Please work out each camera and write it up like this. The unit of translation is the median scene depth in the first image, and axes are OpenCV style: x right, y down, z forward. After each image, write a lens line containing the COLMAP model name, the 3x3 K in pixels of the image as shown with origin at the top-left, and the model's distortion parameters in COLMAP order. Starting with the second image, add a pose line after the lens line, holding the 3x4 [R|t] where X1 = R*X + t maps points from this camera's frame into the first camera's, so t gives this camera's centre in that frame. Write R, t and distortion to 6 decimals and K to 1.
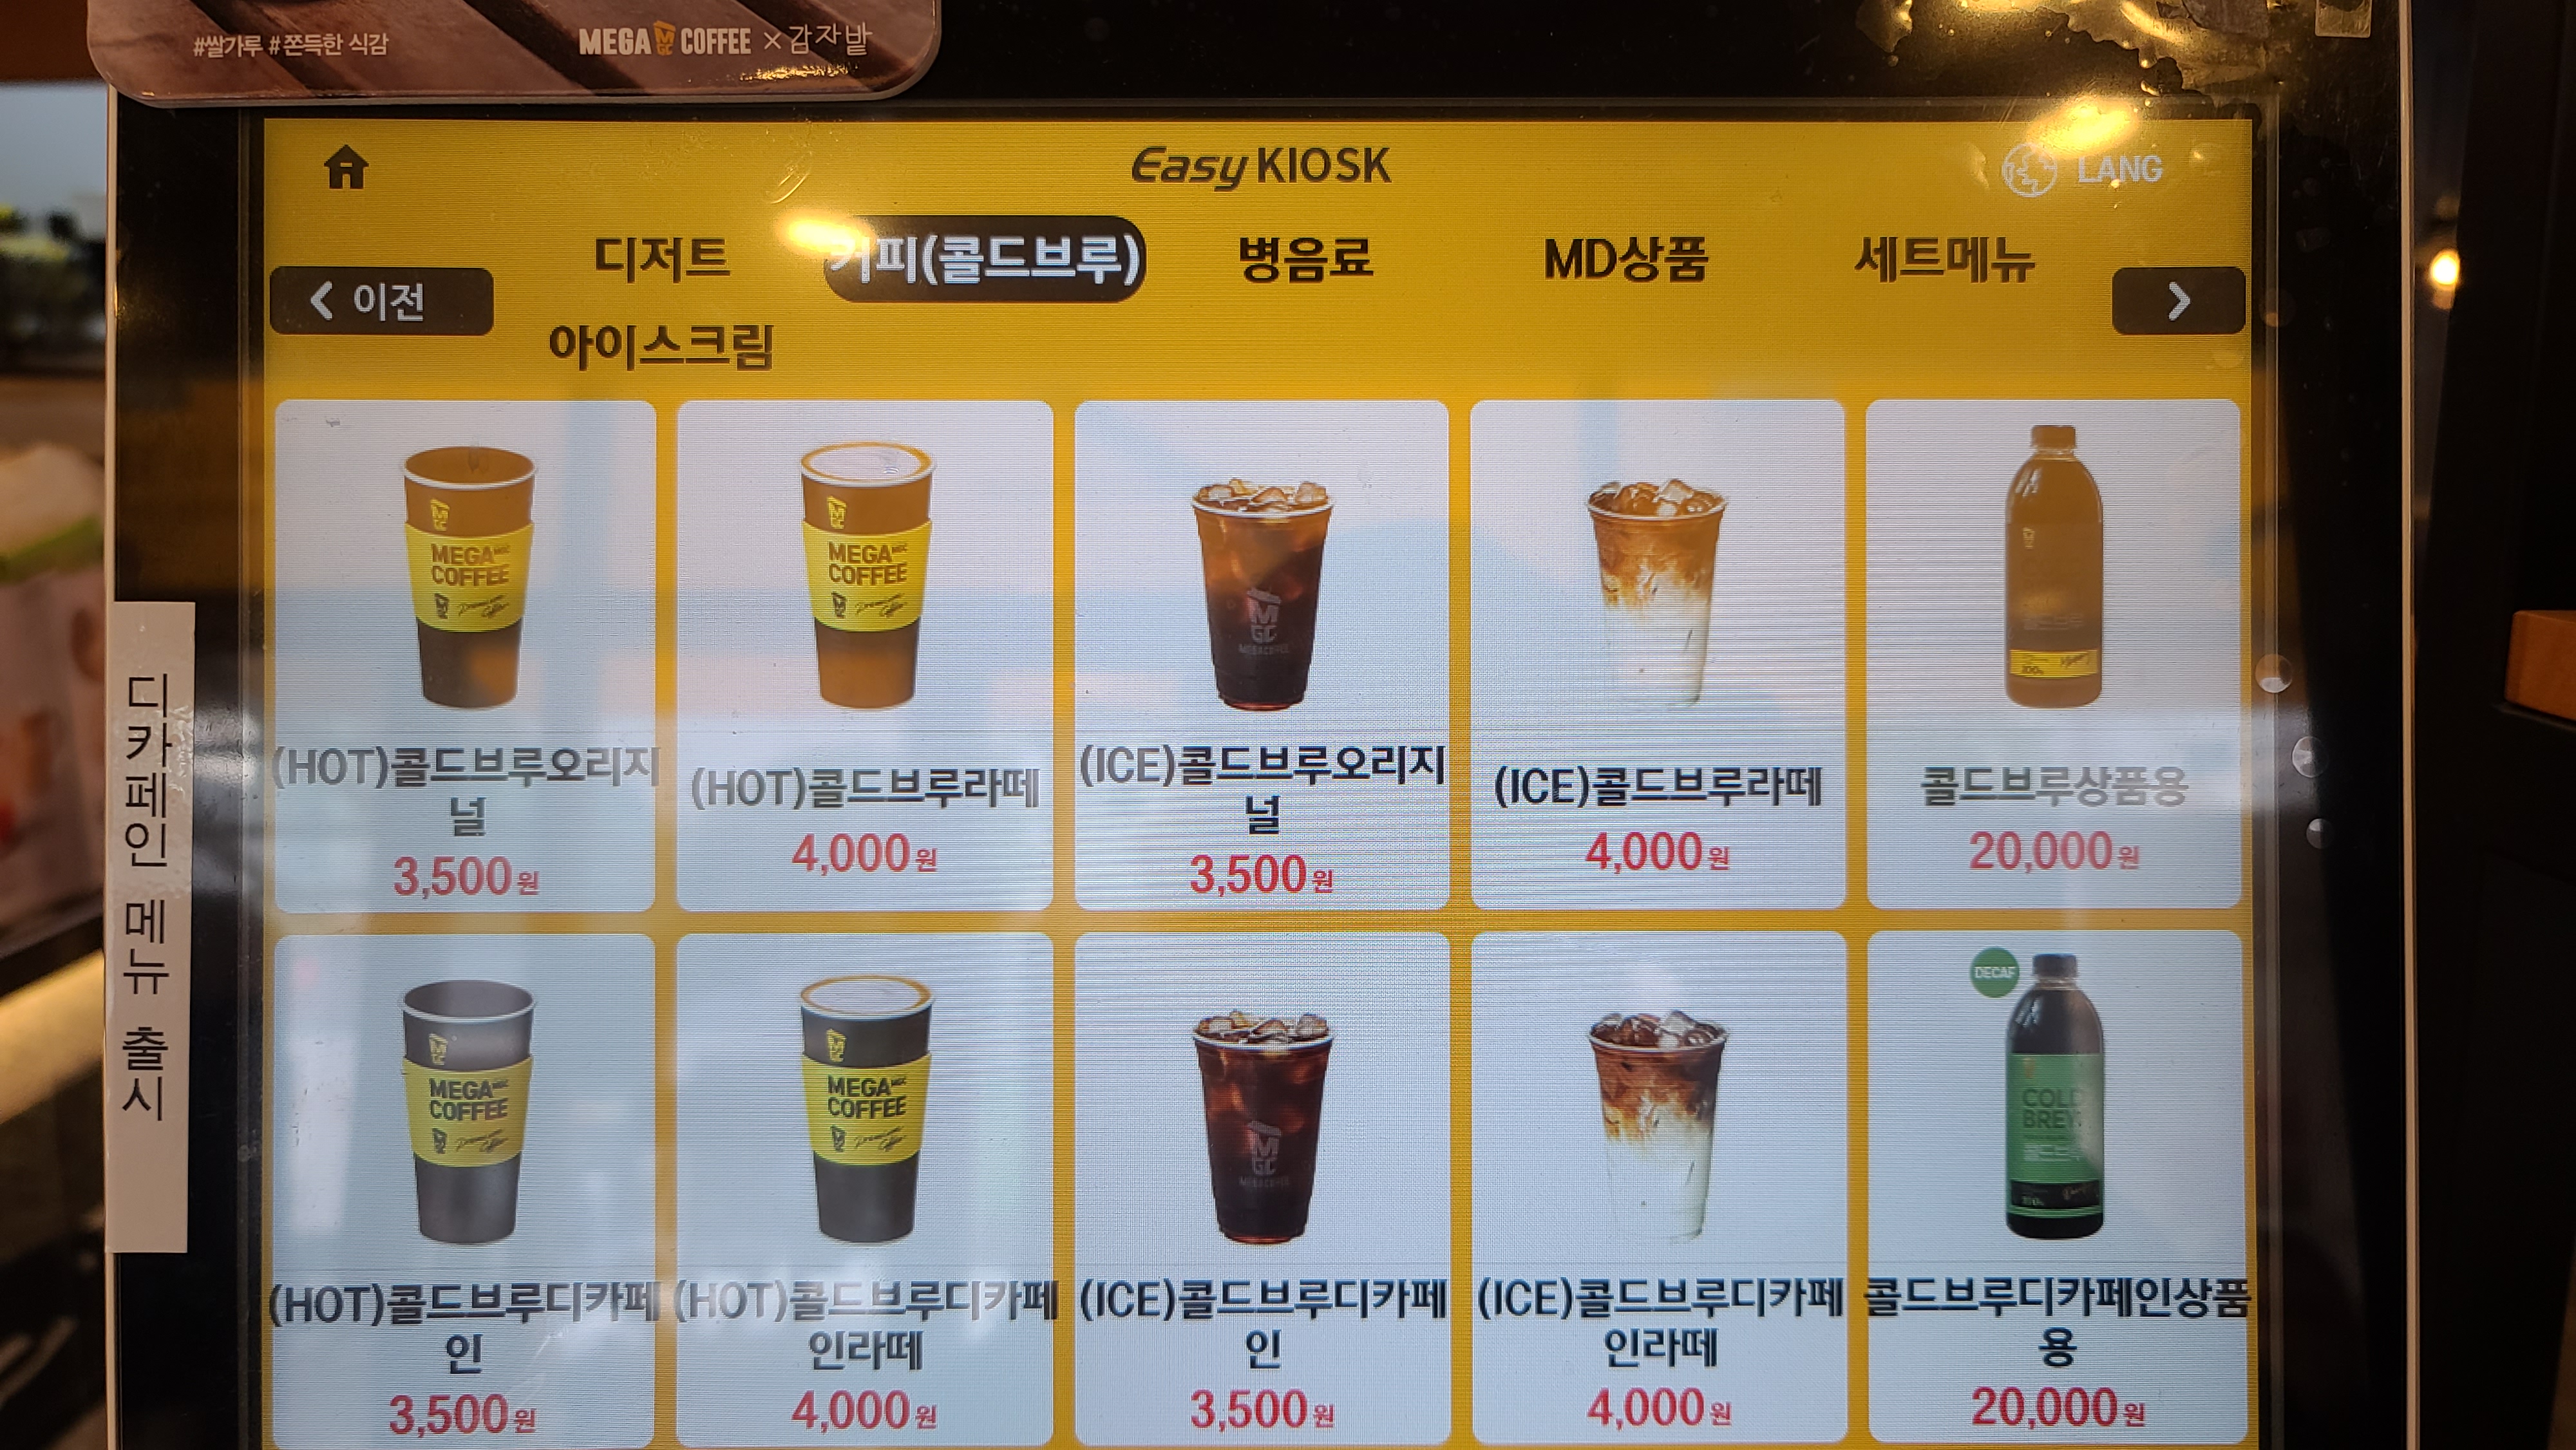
lens RADIAL K [[1909.6, 0, 1329.0], [0, 1909.6, 710.3], [0, 0, 1]] dist [0.039203, -0.080808]
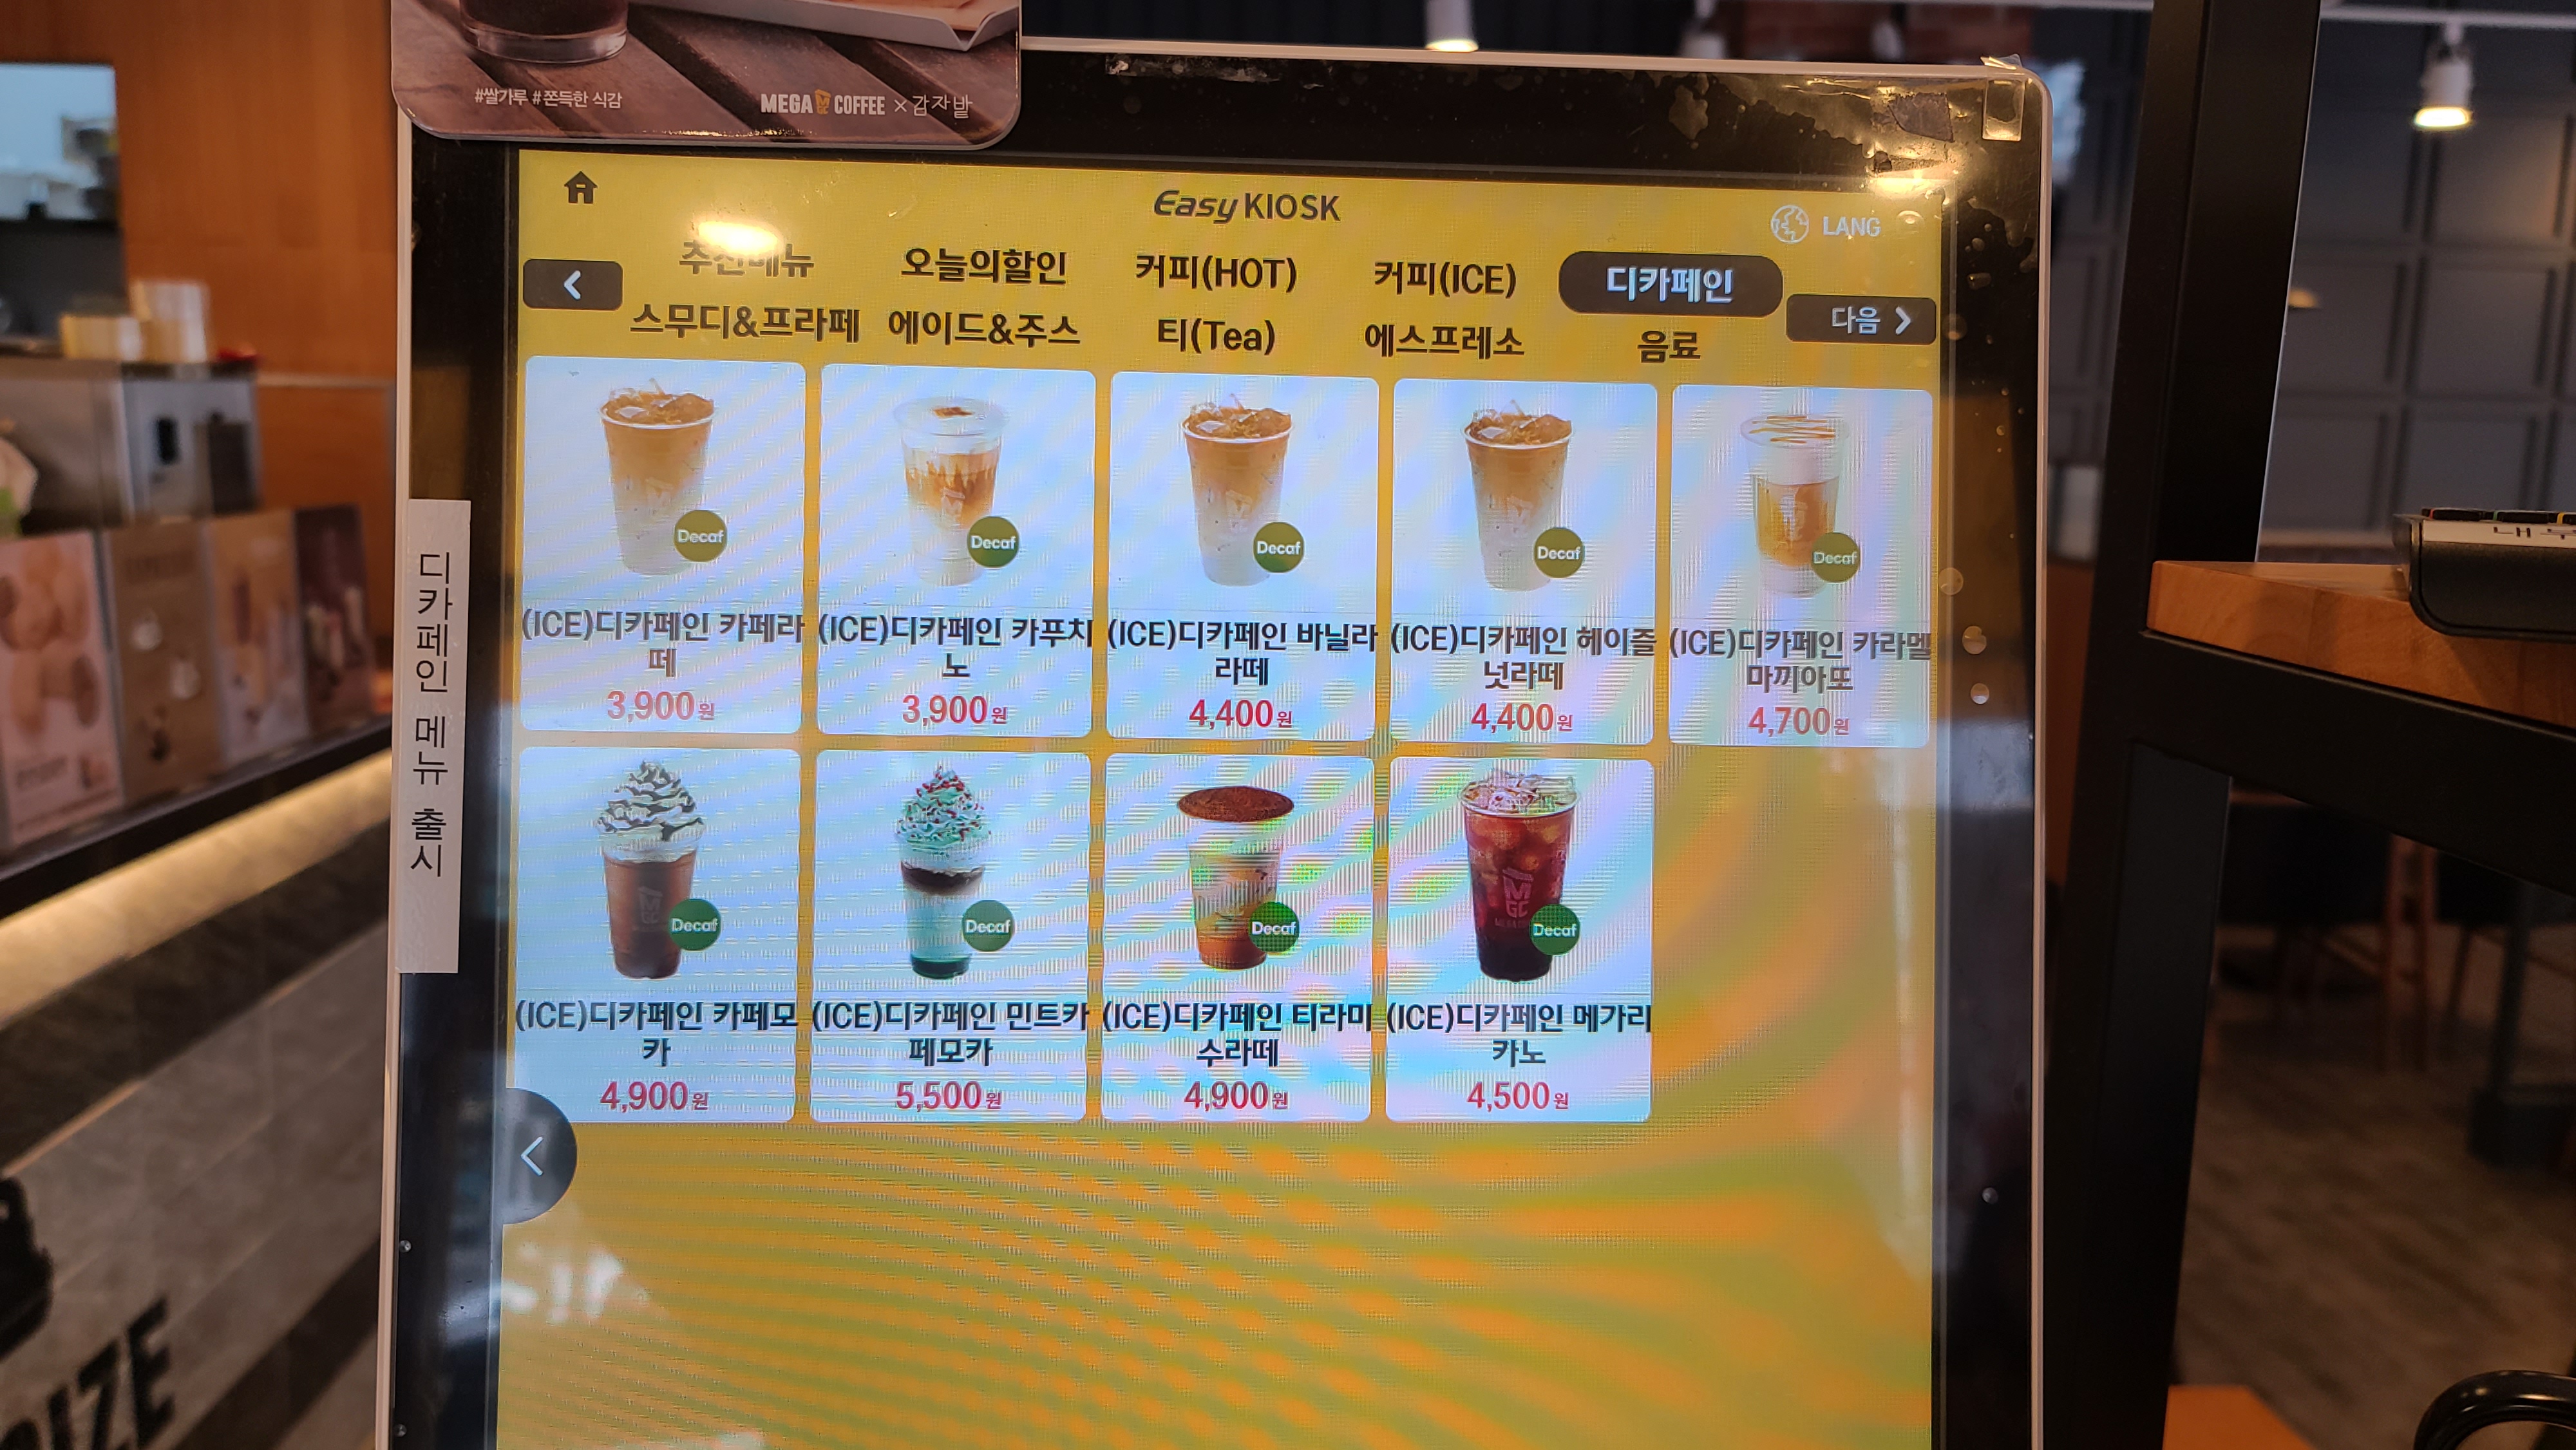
lens RADIAL K [[1909.6, 0, 1303.1], [0, 1909.6, 728.2], [0, 0, 1]] dist [0.039203, -0.080808]
pose [[0.998268, 0.014123, 0.057110, -0.069283], [-0.014308, 0.999894, 0.002820, 0.091621], [-0.057064, -0.003632, 0.998364, -0.396829]]
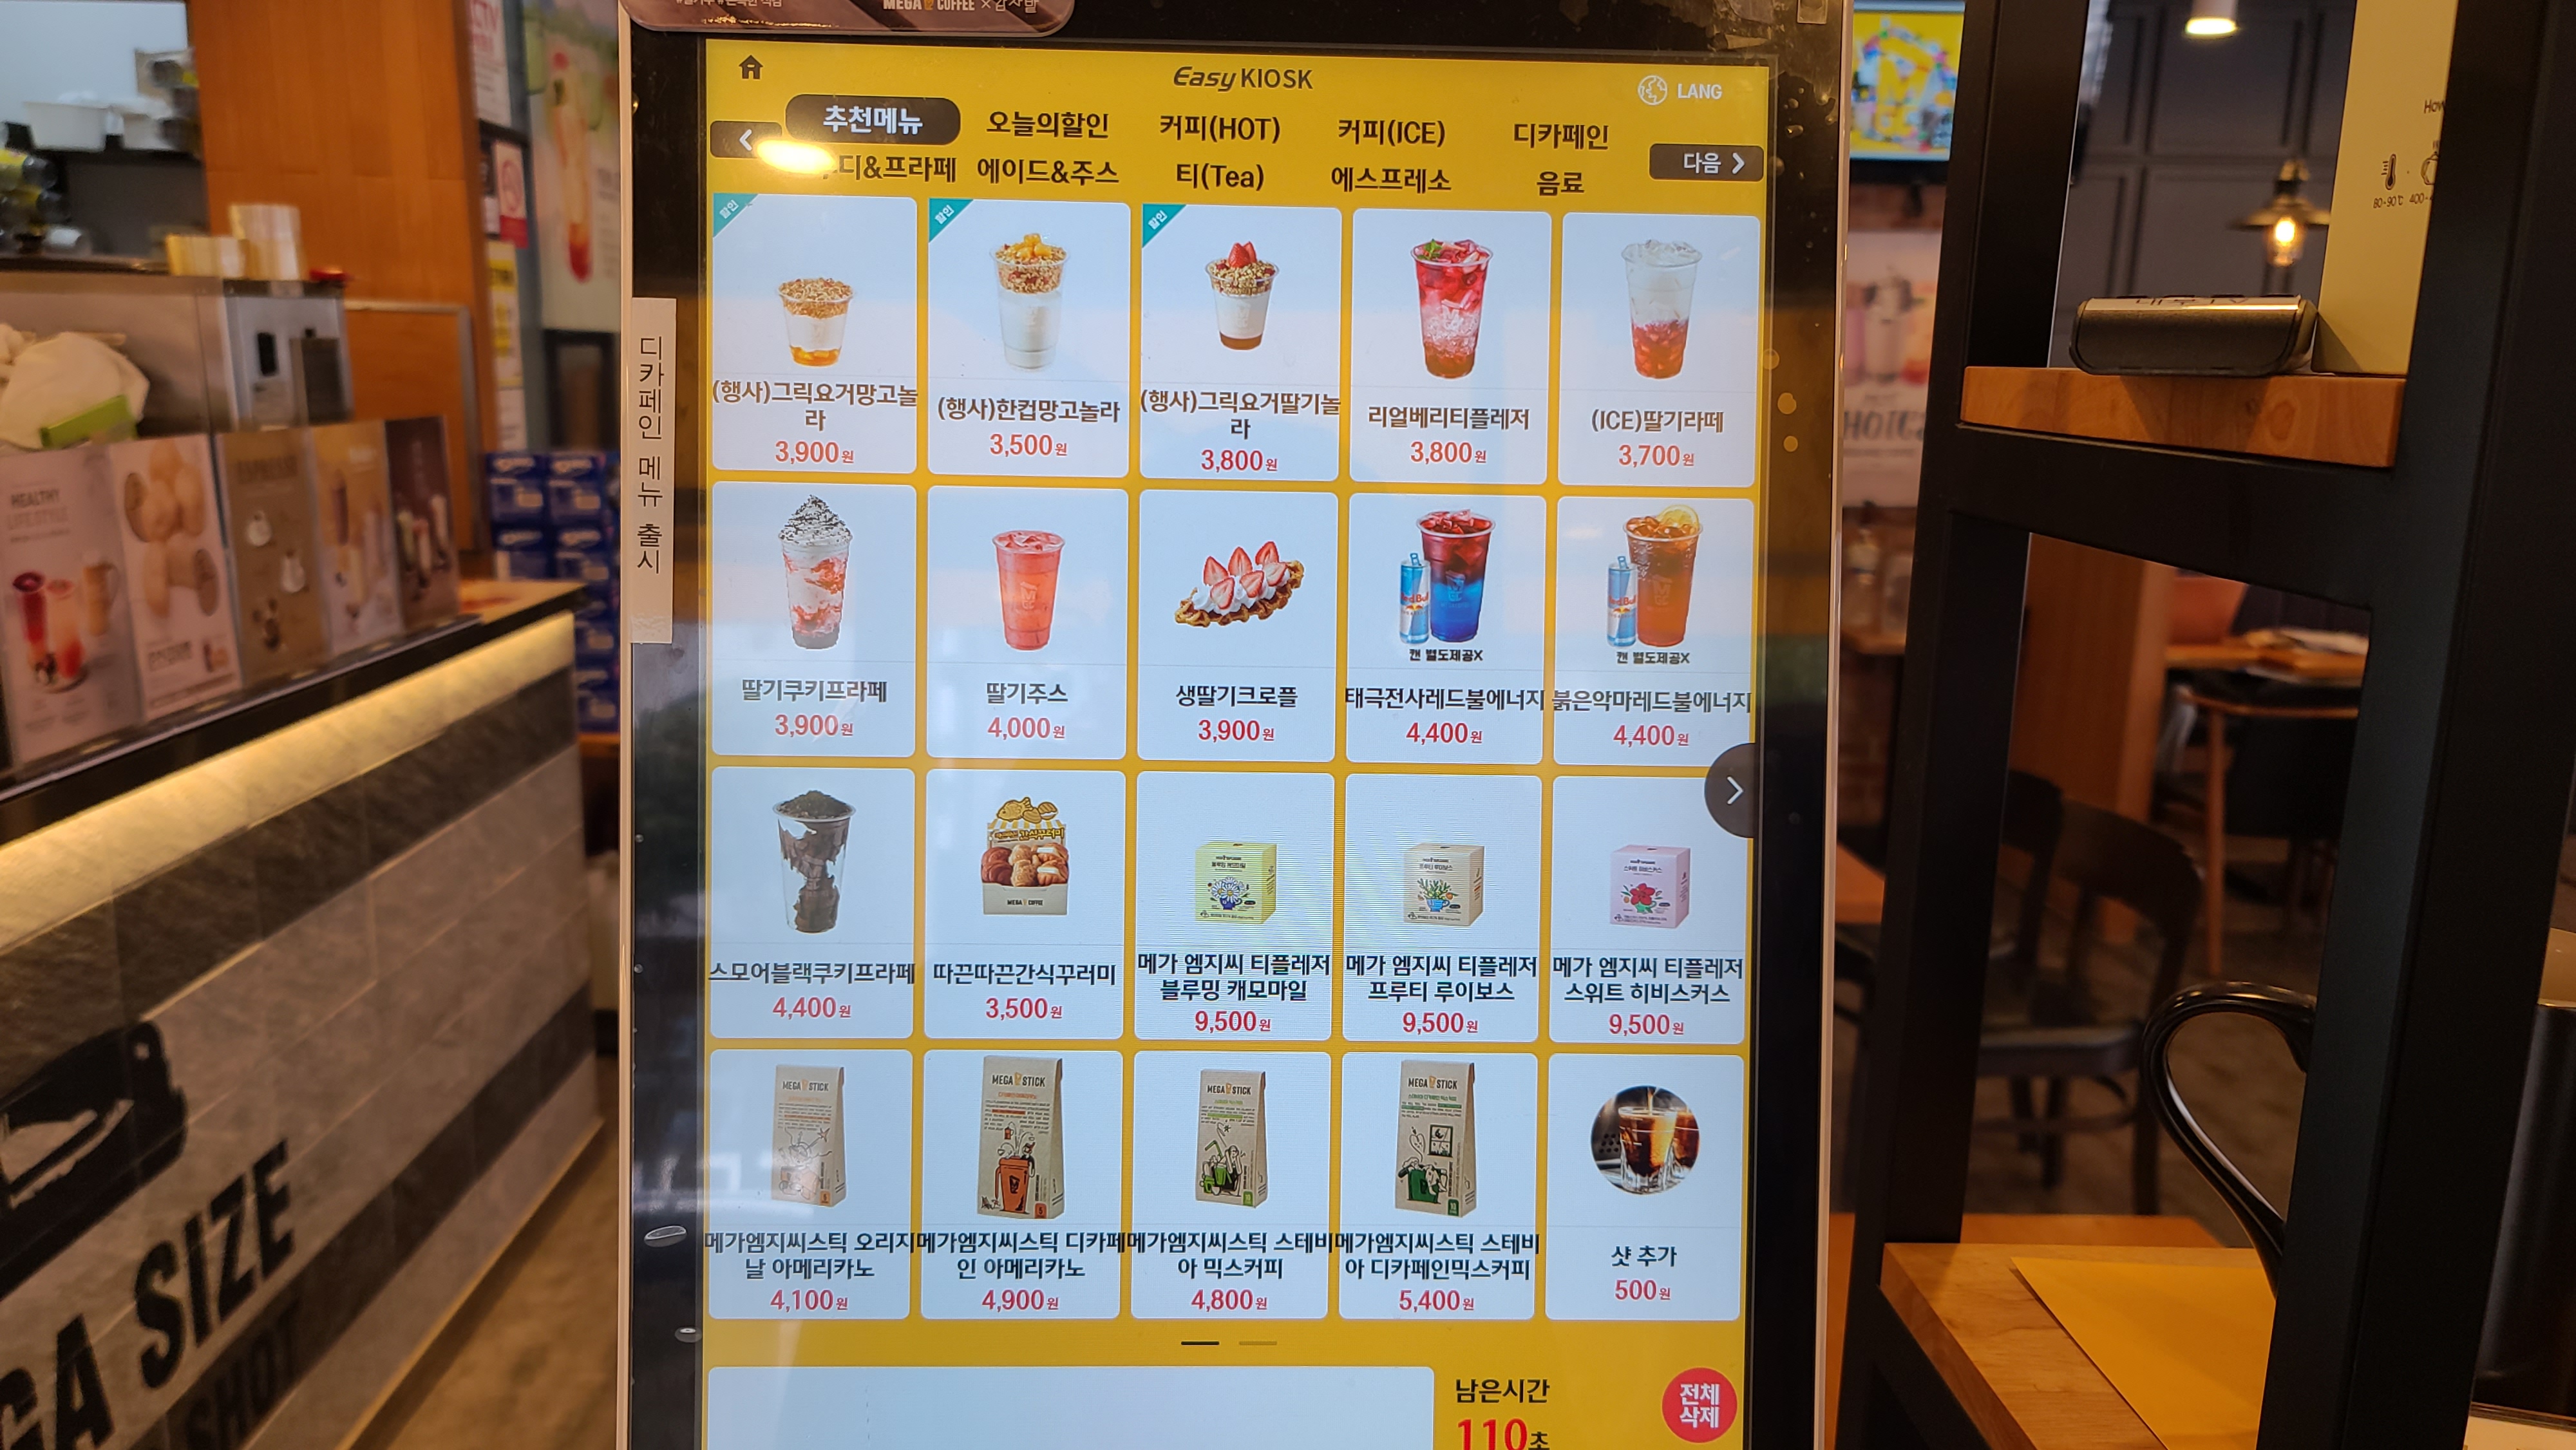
lens RADIAL K [[1909.6, 0, 1293.4], [0, 1909.6, 752.9], [0, 0, 1]] dist [0.039203, -0.080808]
pose [[0.999368, 0.012910, 0.033122, -0.039942], [-0.014456, 0.998797, 0.046863, 0.284437], [-0.032477, -0.047313, 0.998352, -0.897842]]
